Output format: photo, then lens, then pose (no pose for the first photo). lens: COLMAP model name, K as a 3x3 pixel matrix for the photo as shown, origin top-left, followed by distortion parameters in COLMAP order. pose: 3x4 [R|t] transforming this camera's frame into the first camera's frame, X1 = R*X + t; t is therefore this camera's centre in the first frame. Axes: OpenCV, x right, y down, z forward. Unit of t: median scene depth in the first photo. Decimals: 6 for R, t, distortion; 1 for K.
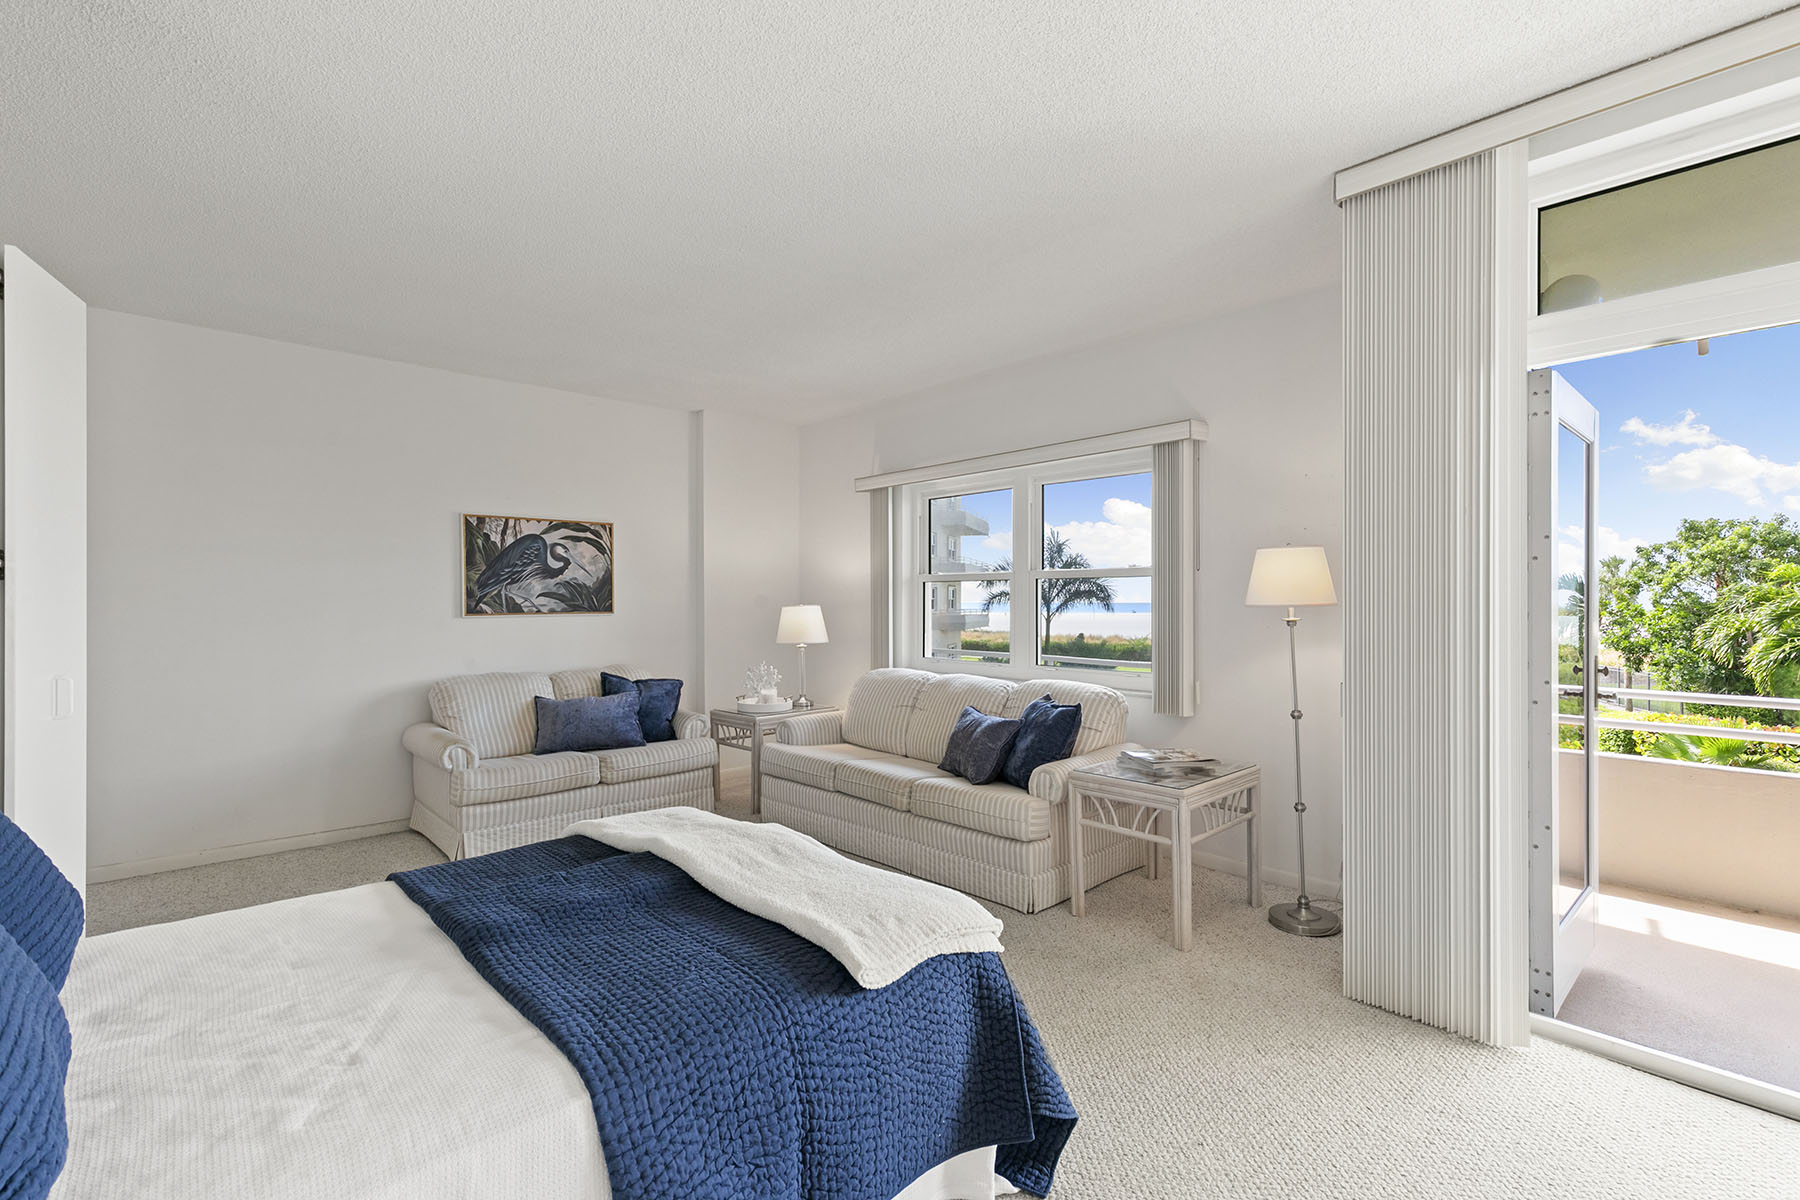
lens RADIAL K [[803.8, 0, 900.4], [0, 803.8, 602.7], [0, 0, 1]] dist [0.006700, -0.001188]
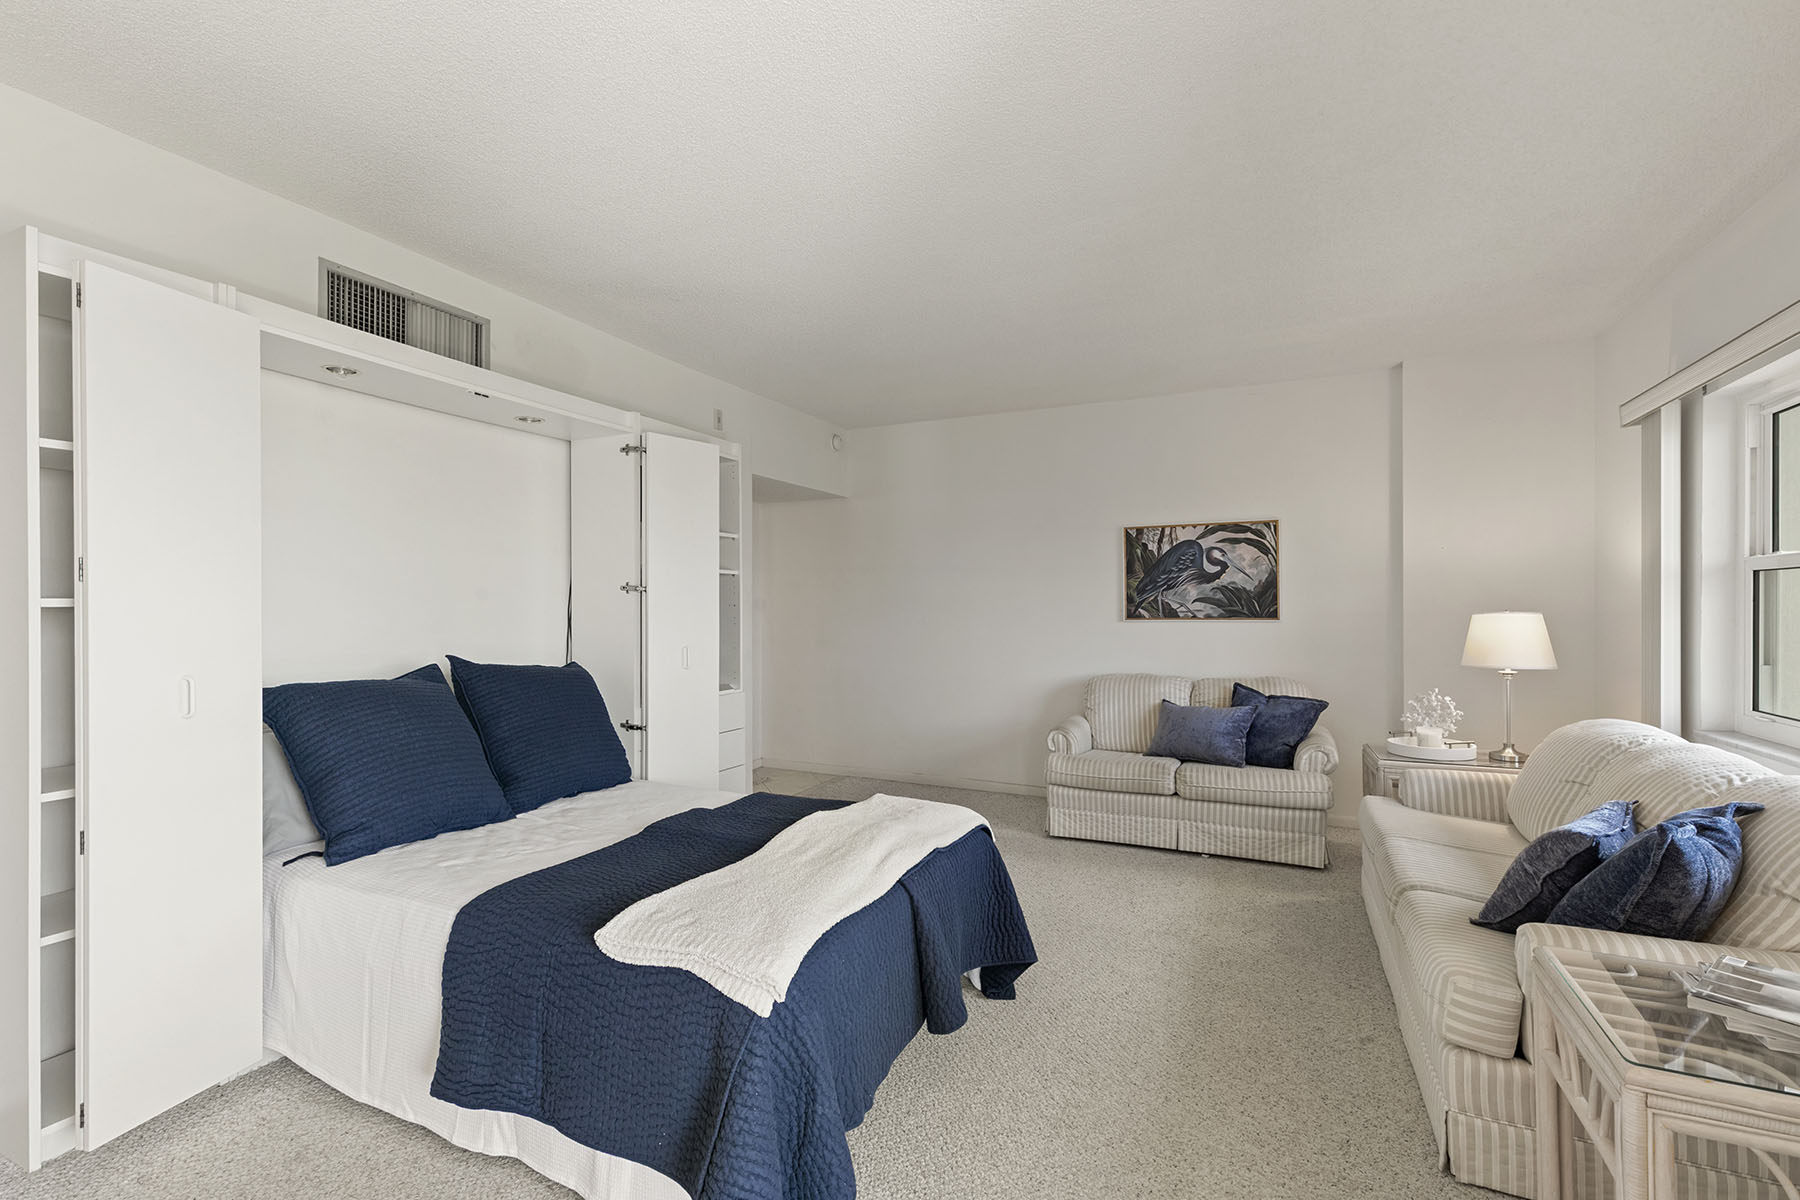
lens RADIAL K [[803.8, 0, 900.7], [0, 803.8, 612.7], [0, 0, 1]] dist [0.006700, -0.001188]
pose [[0.369074, 0.006868, -0.929374, 0.348084], [-0.000448, 0.999974, 0.007212, -0.001109], [0.929400, -0.002245, 0.369068, 0.293129]]
